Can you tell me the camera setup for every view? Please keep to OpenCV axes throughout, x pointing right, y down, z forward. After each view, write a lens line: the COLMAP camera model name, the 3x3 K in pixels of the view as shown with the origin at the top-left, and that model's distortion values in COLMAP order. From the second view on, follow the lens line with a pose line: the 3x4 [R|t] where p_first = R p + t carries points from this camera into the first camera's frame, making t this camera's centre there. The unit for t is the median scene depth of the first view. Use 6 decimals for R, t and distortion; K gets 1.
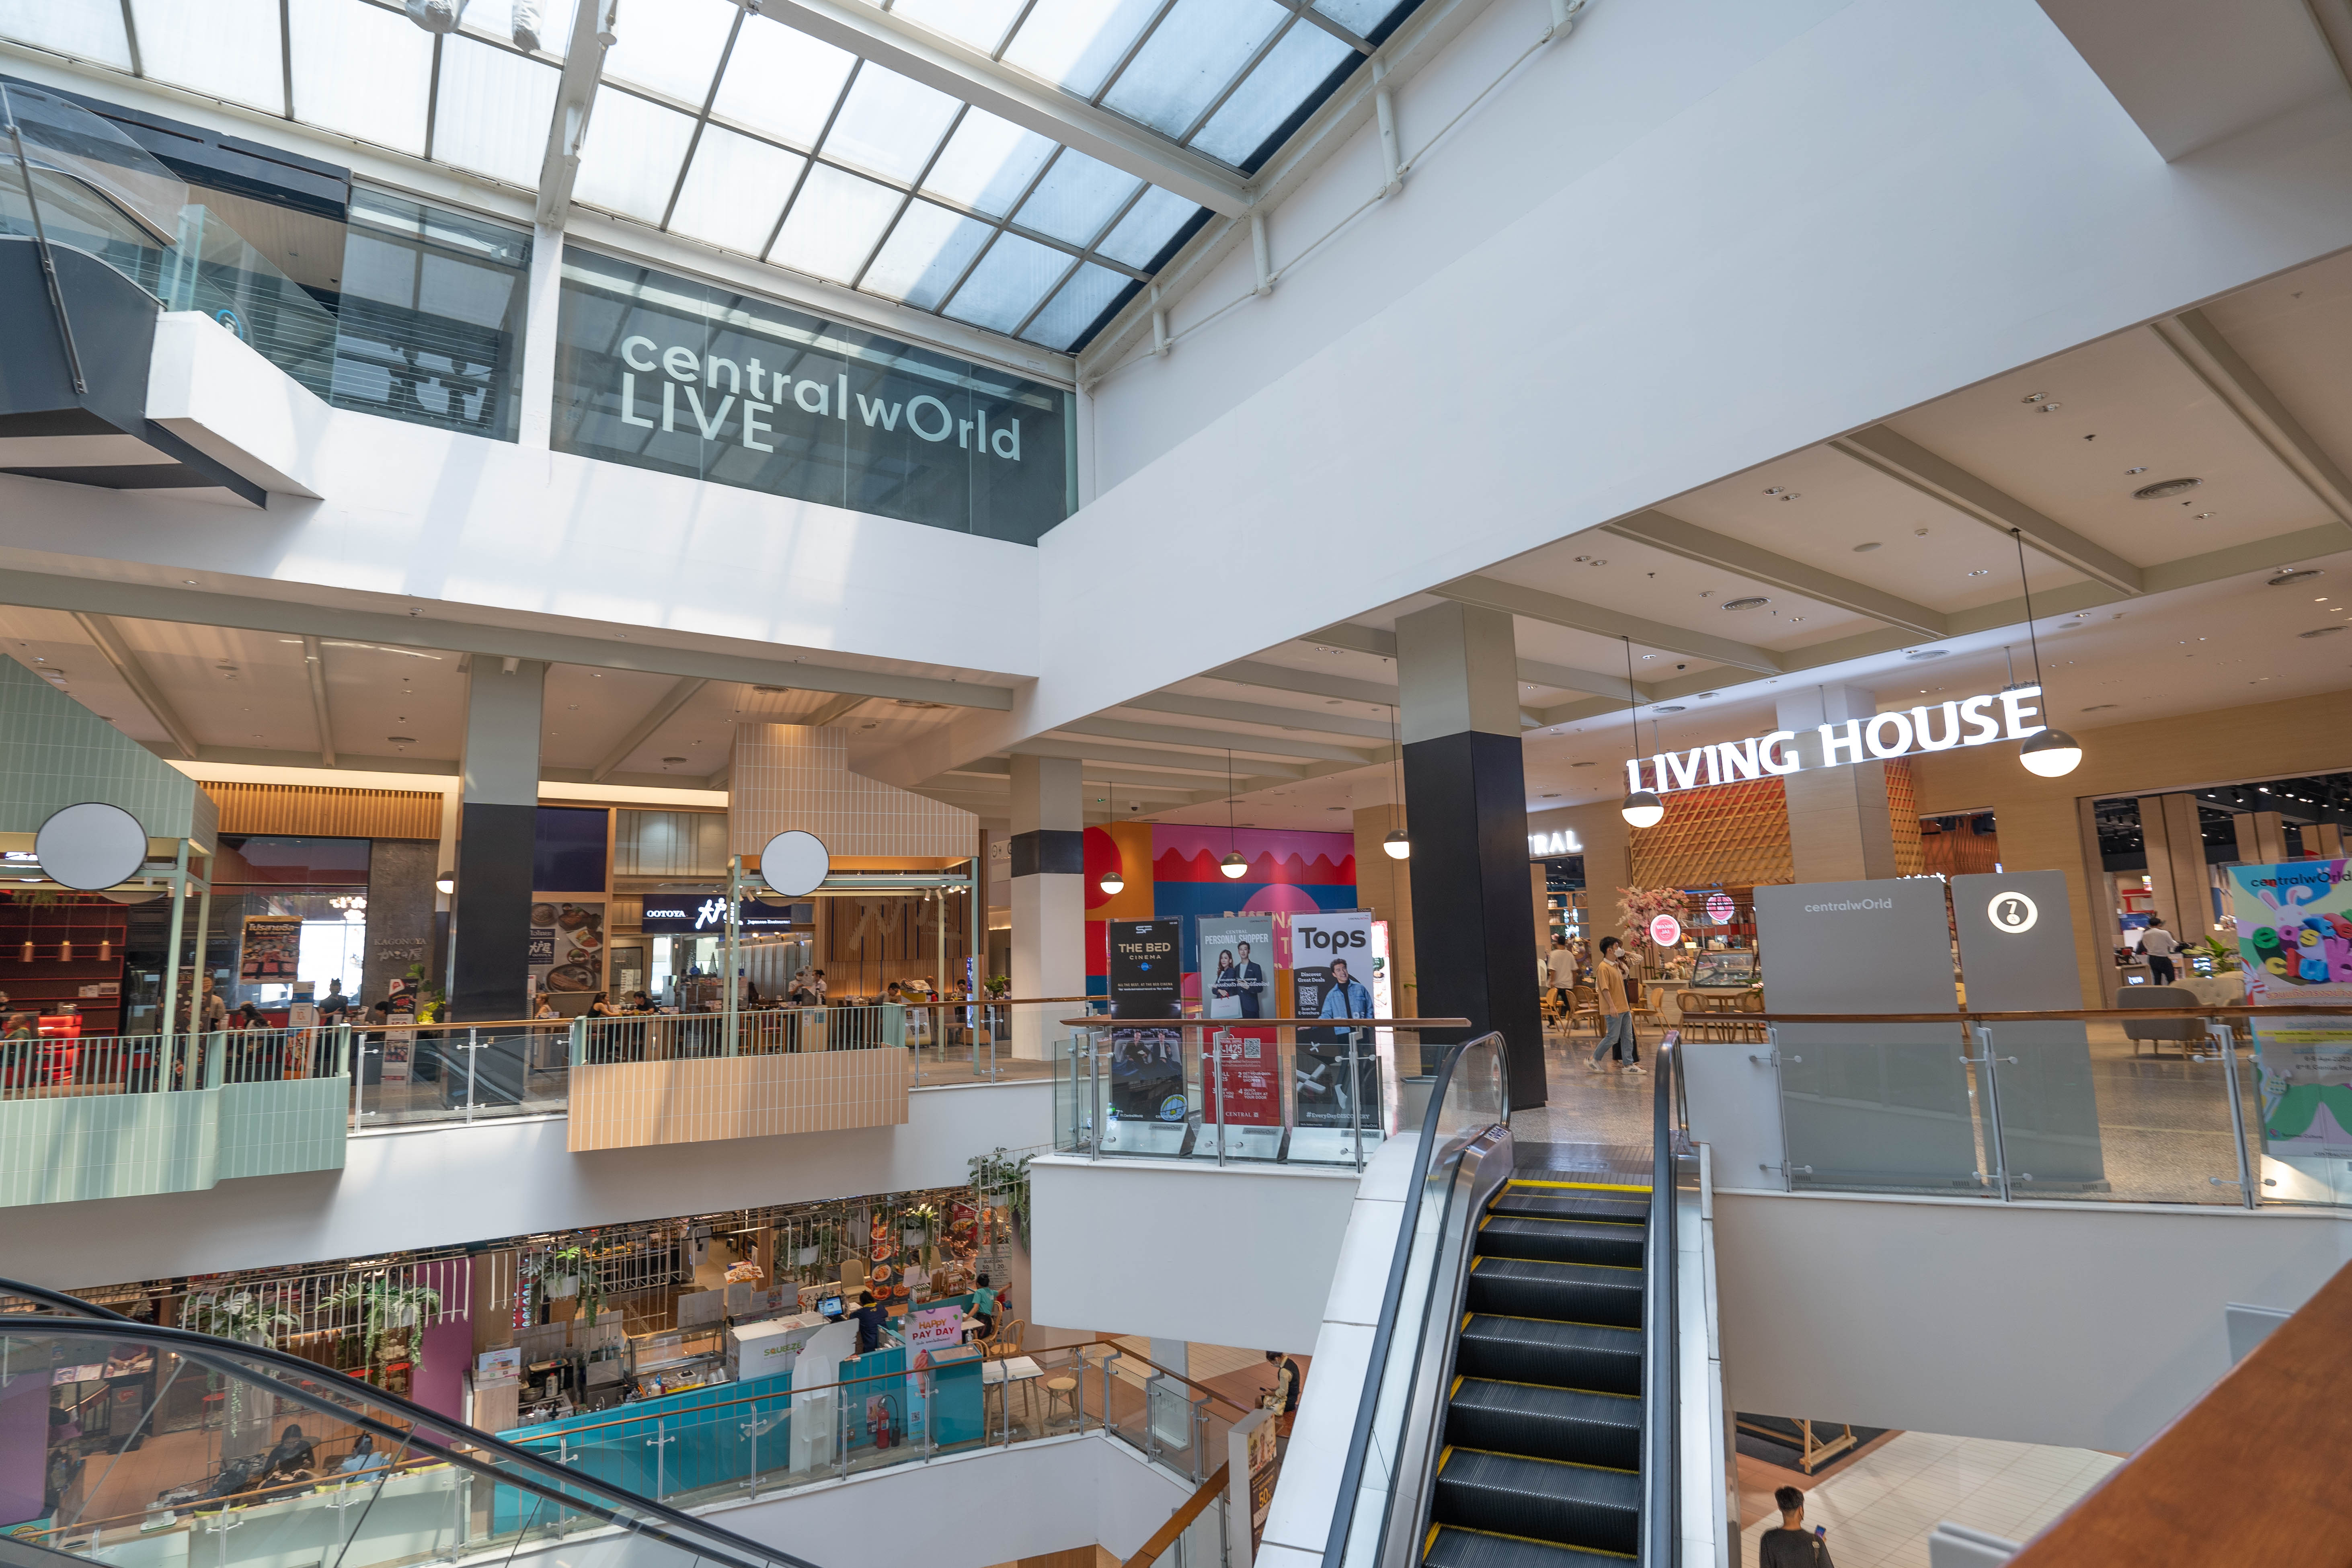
lens RADIAL K [[1130.7, 0, 1175.4], [0, 1130.7, 795.8], [0, 0, 1]] dist [-0.002809, -0.000174]
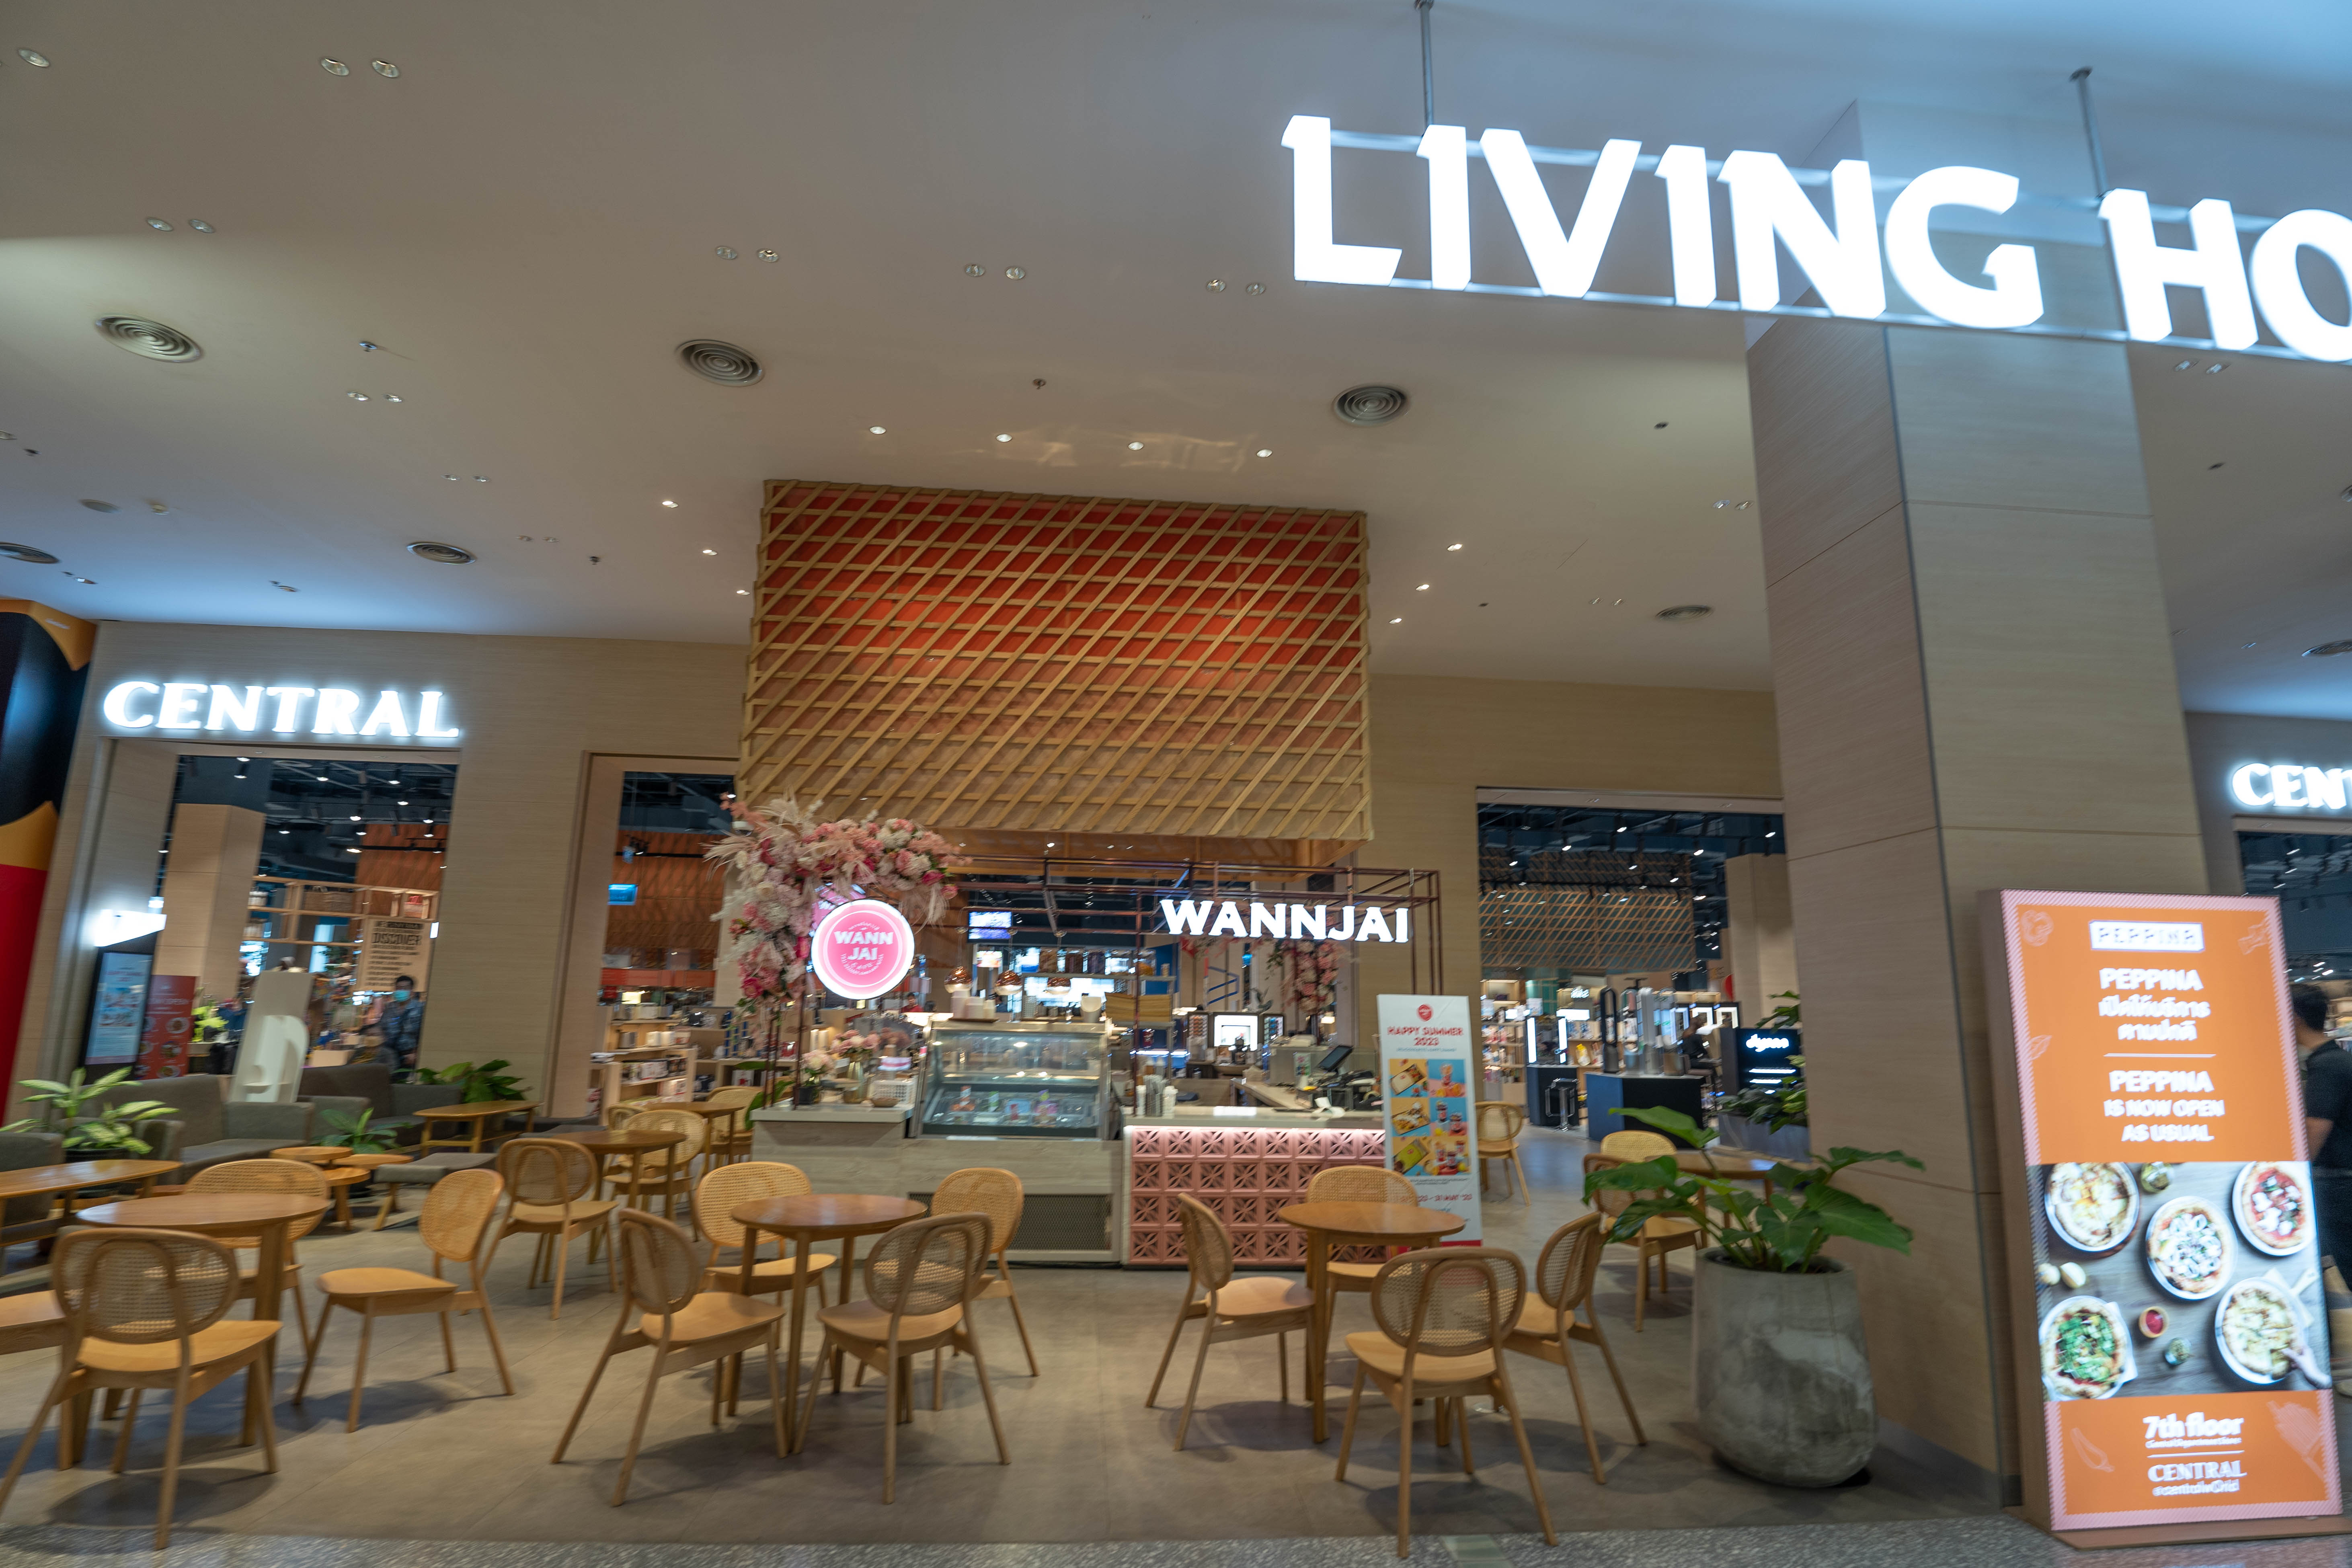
lens RADIAL K [[1130.7, 0, 1176.3], [0, 1130.7, 786.5], [0, 0, 1]] dist [-0.002809, -0.000174]
pose [[0.501222, 0.205855, 0.840476, 0.257277], [-0.166300, 0.976101, -0.139899, 0.132070], [-0.849188, -0.069650, 0.523477, 0.965796]]
